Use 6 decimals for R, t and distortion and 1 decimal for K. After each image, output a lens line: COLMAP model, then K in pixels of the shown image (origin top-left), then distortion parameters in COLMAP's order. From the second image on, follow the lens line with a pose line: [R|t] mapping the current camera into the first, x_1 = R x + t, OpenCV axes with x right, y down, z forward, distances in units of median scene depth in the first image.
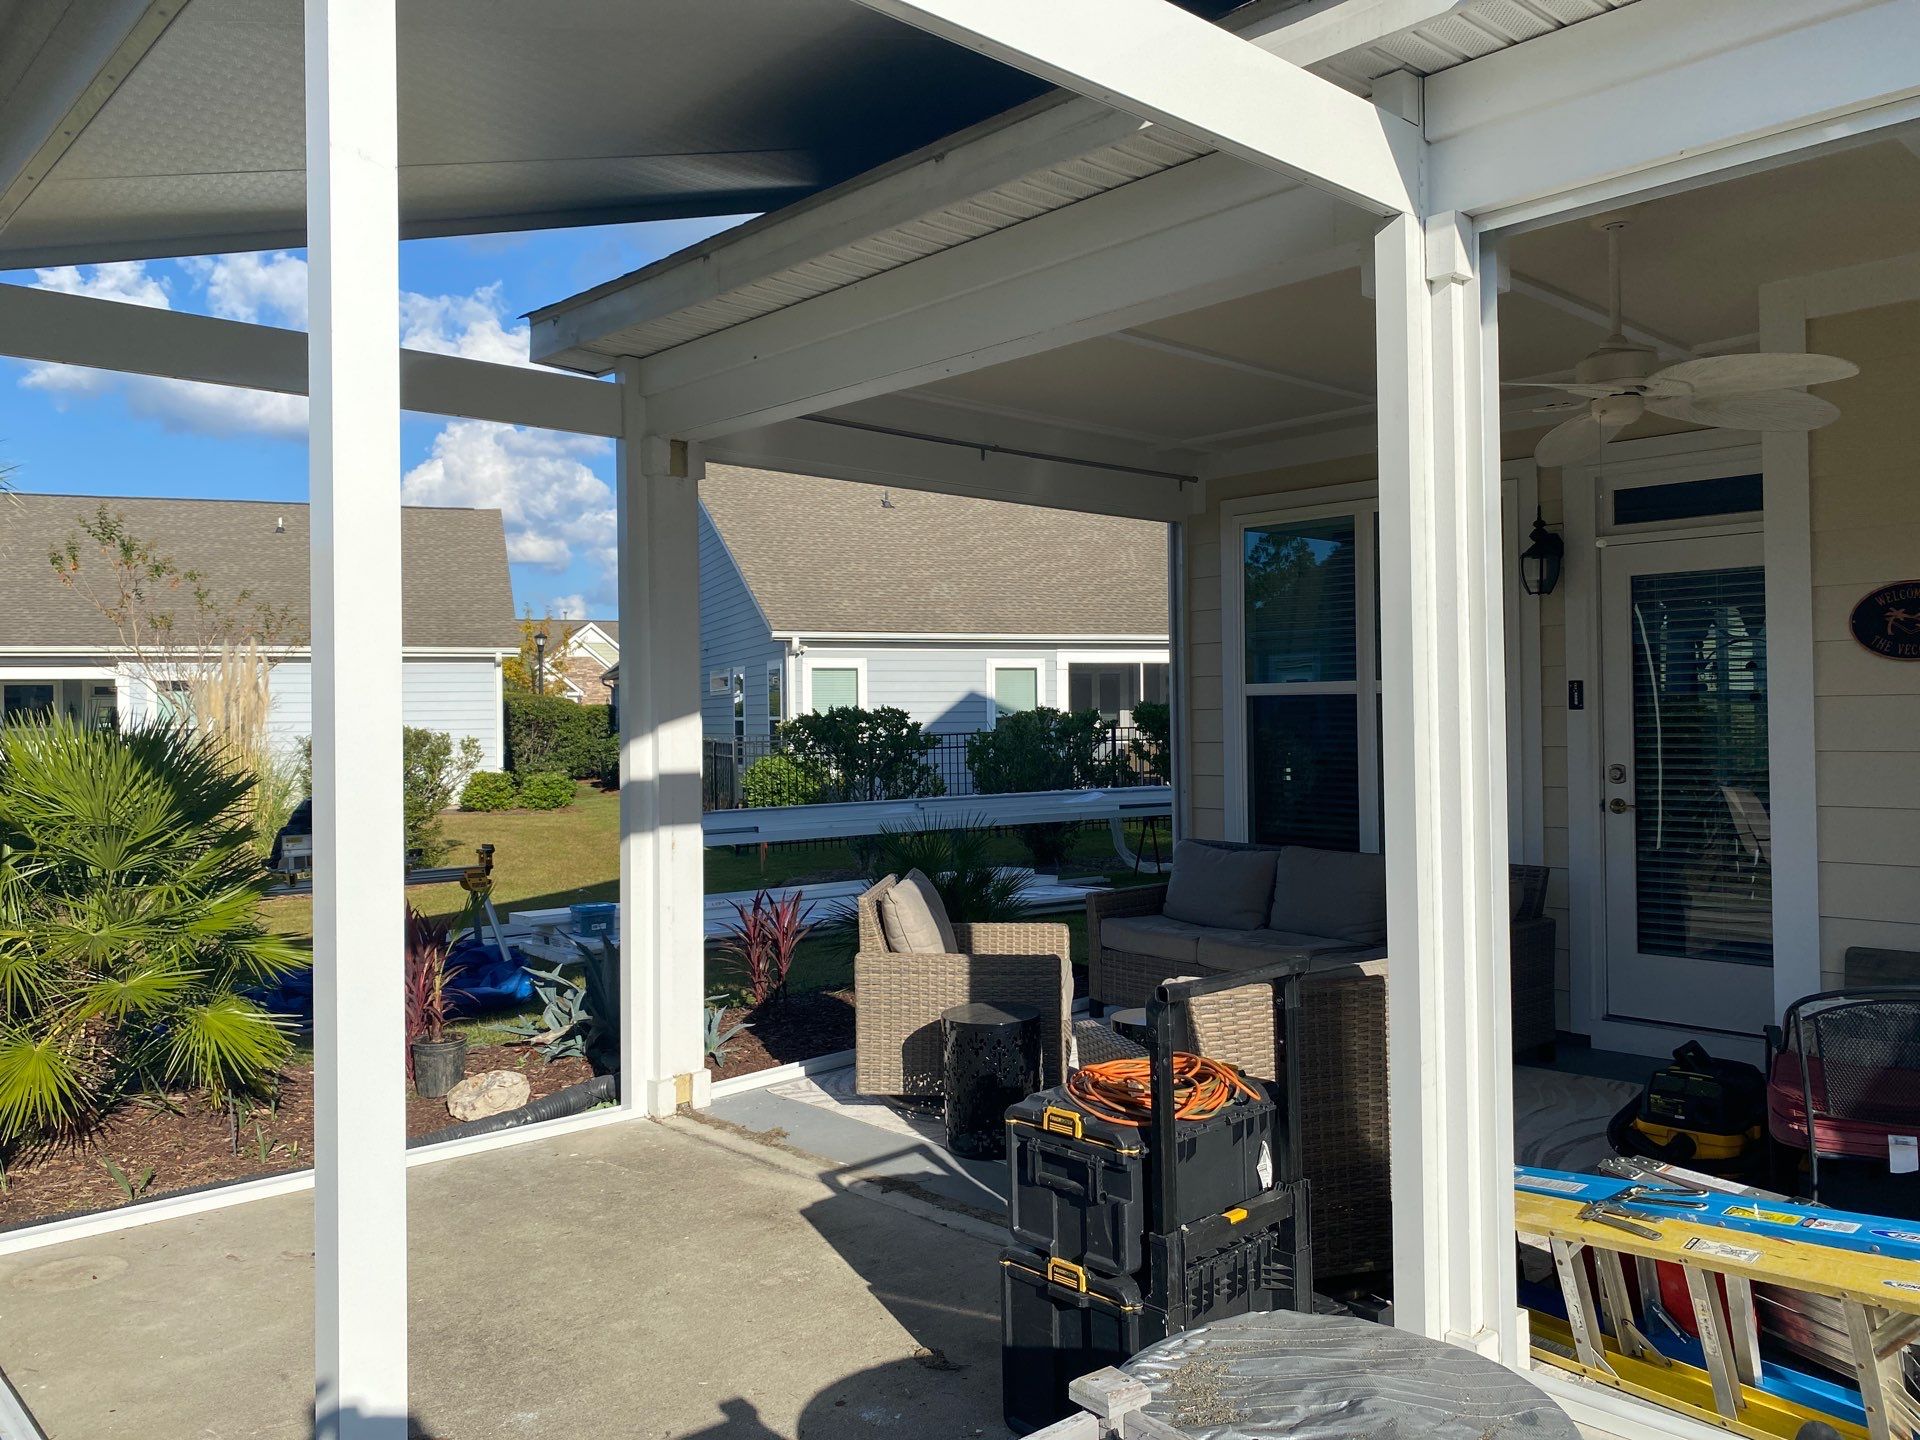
lens RADIAL K [[1428.3, 0, 966.9], [0, 1428.3, 716.5], [0, 0, 1]] dist [0.064863, -0.068919]
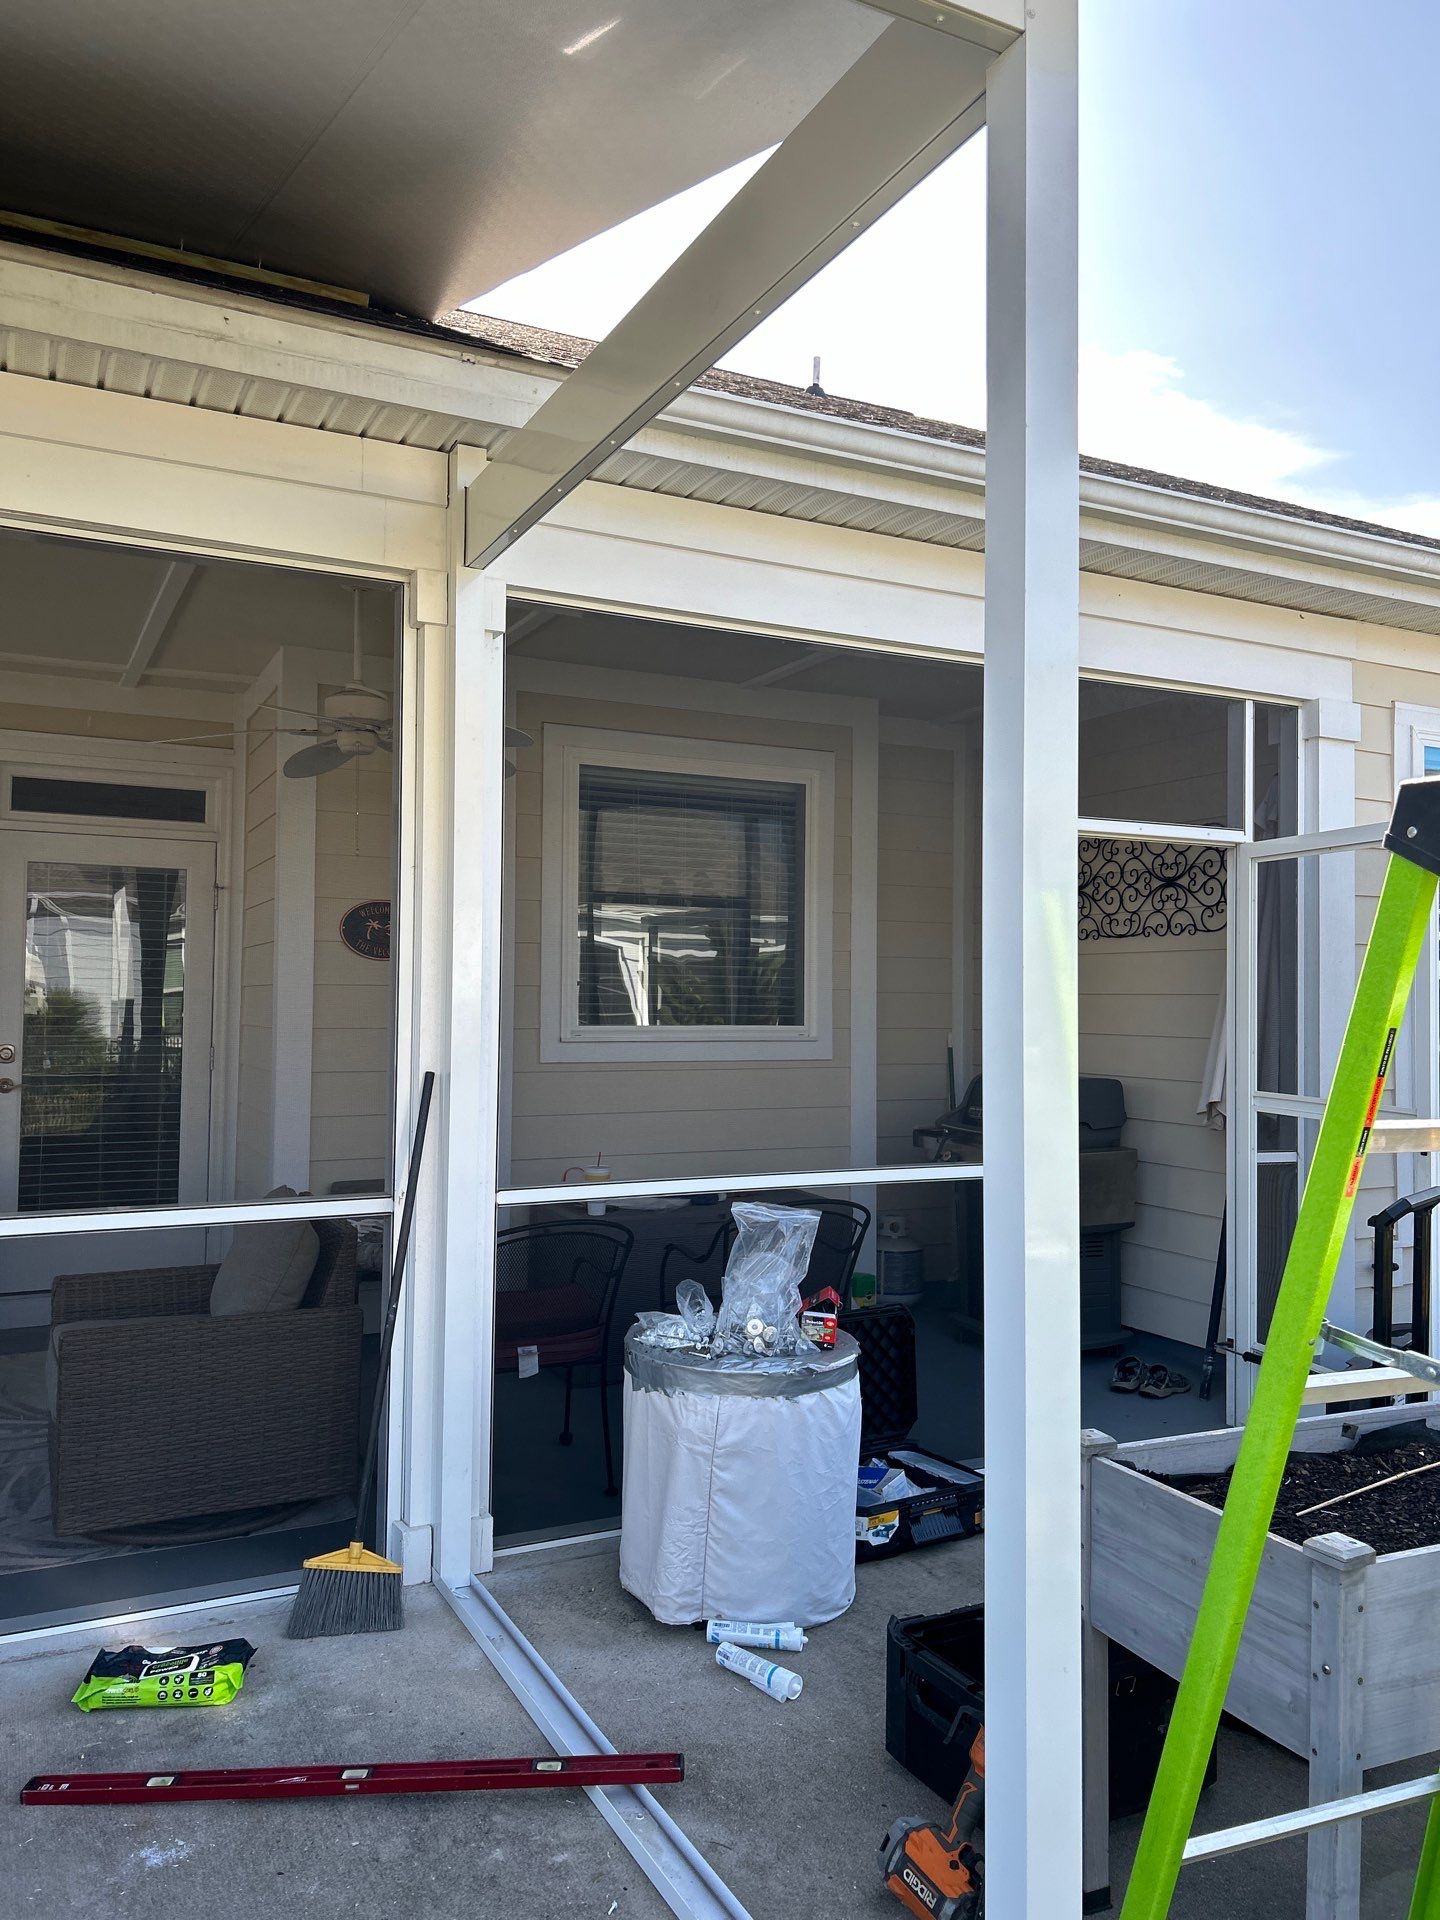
lens RADIAL K [[1452.6, 0, 741.8], [0, 1452.6, 958.4], [0, 0, 1]] dist [0.109174, -0.172340]
pose [[0.278692, 0.042549, 0.959438, -0.381237], [-0.016442, 0.999083, -0.039531, 0.004453], [-0.960240, -0.004758, 0.279136, 0.213628]]
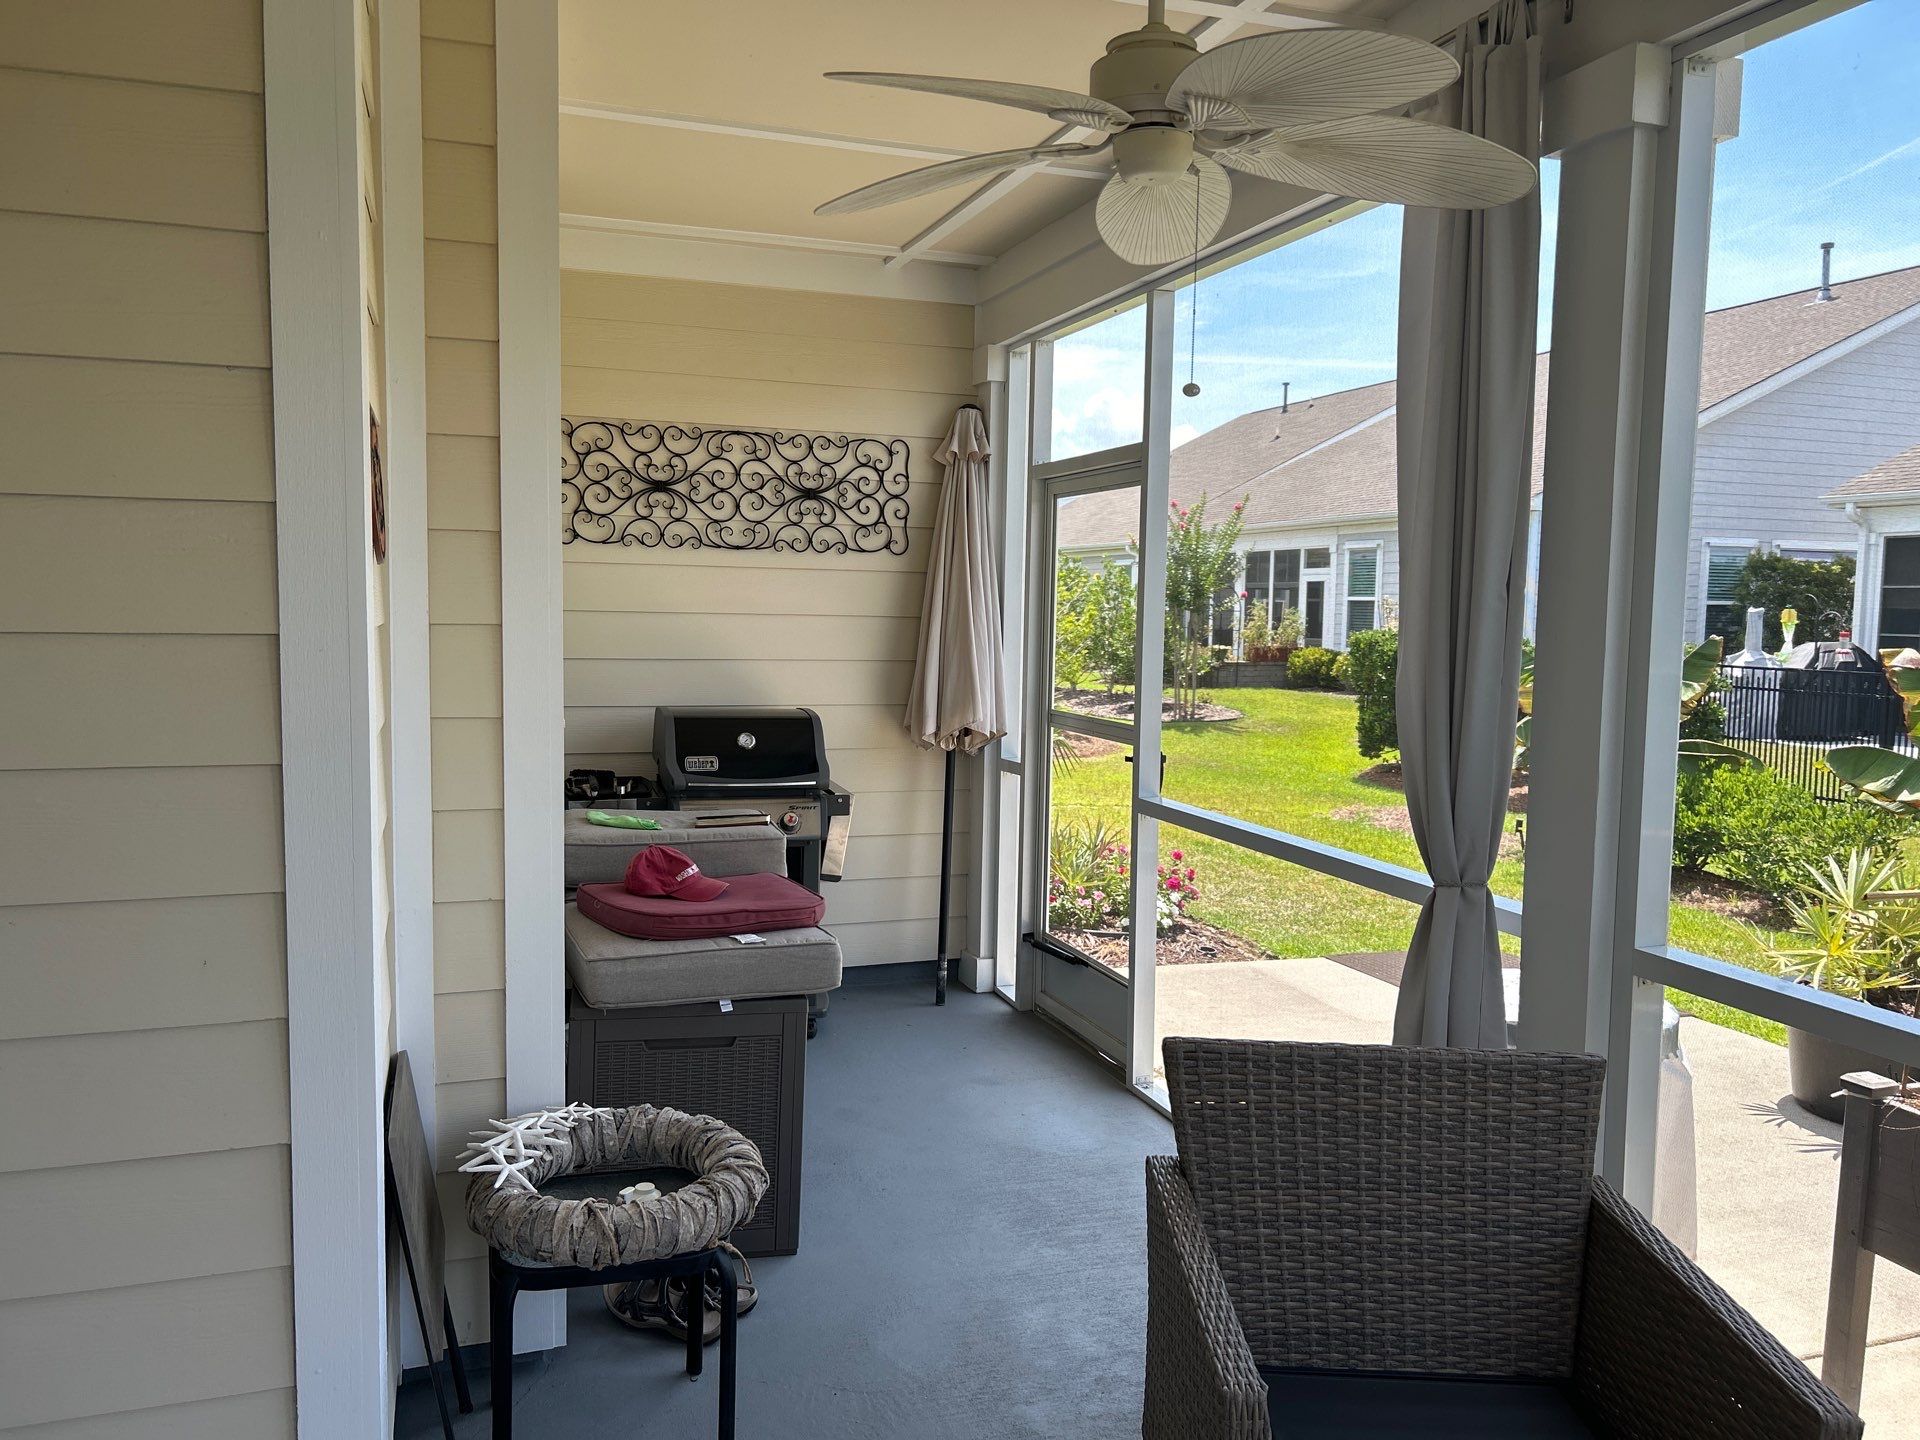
lens RADIAL K [[1428.3, 0, 966.9], [0, 1428.3, 716.5], [0, 0, 1]] dist [0.064863, -0.068919]
pose [[-0.918910, -0.011287, 0.394306, 0.182897], [0.003806, 0.999290, 0.037474, 0.014807], [-0.394449, 0.035936, -0.918215, 0.976549]]
